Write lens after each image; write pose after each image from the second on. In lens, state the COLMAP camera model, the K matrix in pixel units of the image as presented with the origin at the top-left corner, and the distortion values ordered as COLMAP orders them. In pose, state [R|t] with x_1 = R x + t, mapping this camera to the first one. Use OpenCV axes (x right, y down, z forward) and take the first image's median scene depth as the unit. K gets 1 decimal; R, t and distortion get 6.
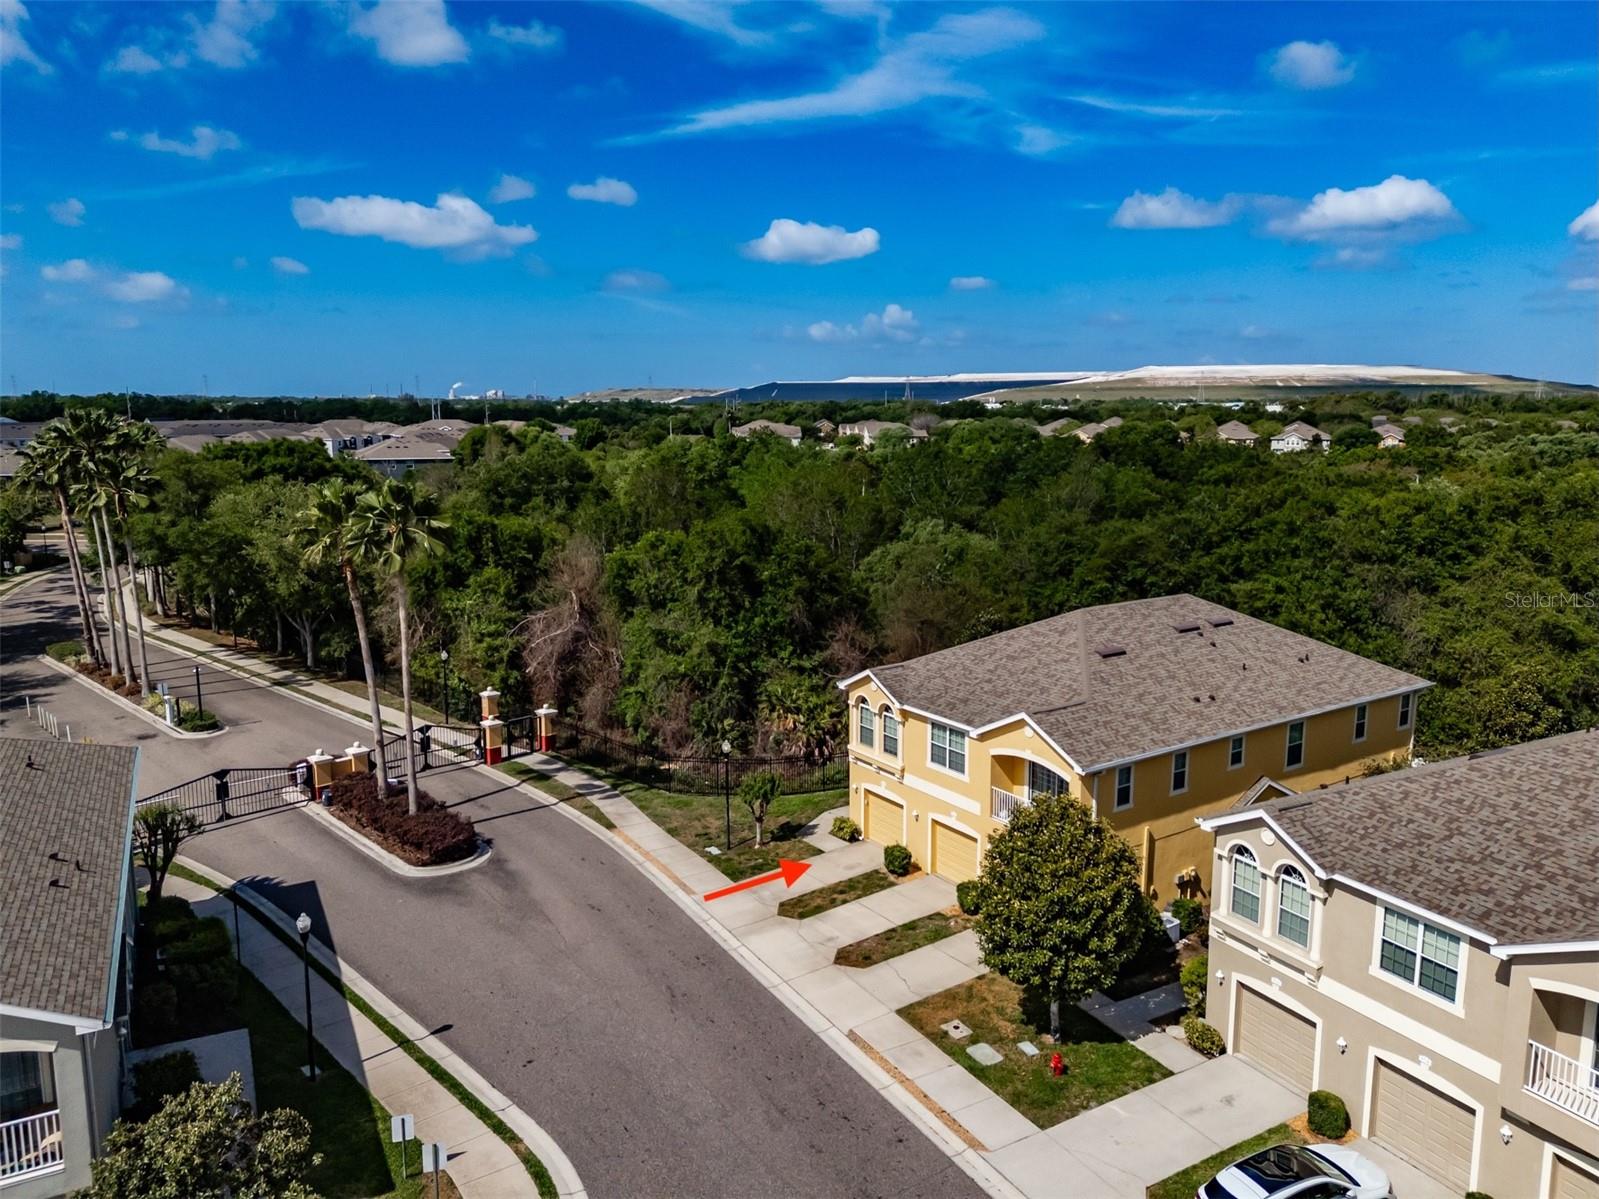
lens RADIAL K [[1179.7, 0, 799.5], [0, 1179.7, 599.5], [0, 0, 1]] dist [0.118531, -0.116930]
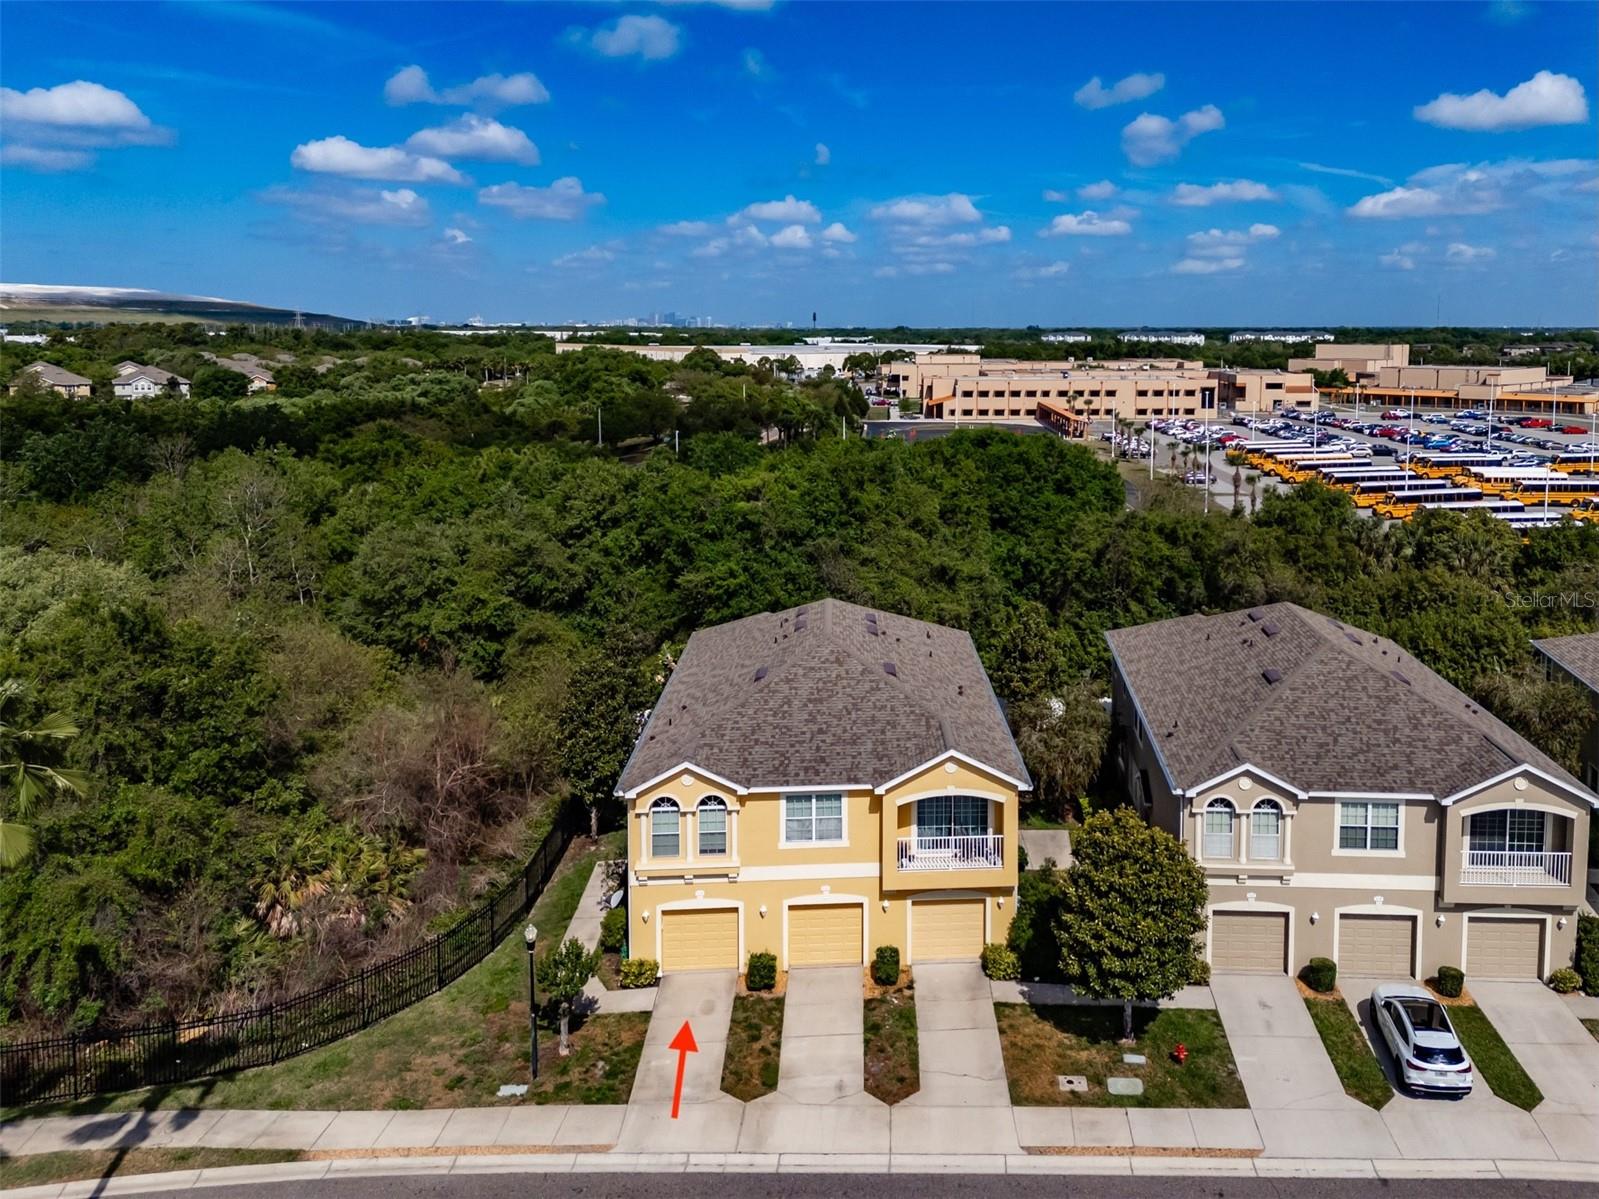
lens RADIAL K [[1221.3, 0, 937.3], [0, 1221.3, 441.3], [0, 0, 1]] dist [0.094957, -0.090266]
pose [[0.501762, -0.083932, 0.860924, -0.541248], [0.143718, 0.989537, 0.012709, -0.139294], [-0.852983, 0.117354, 0.508574, 0.355559]]
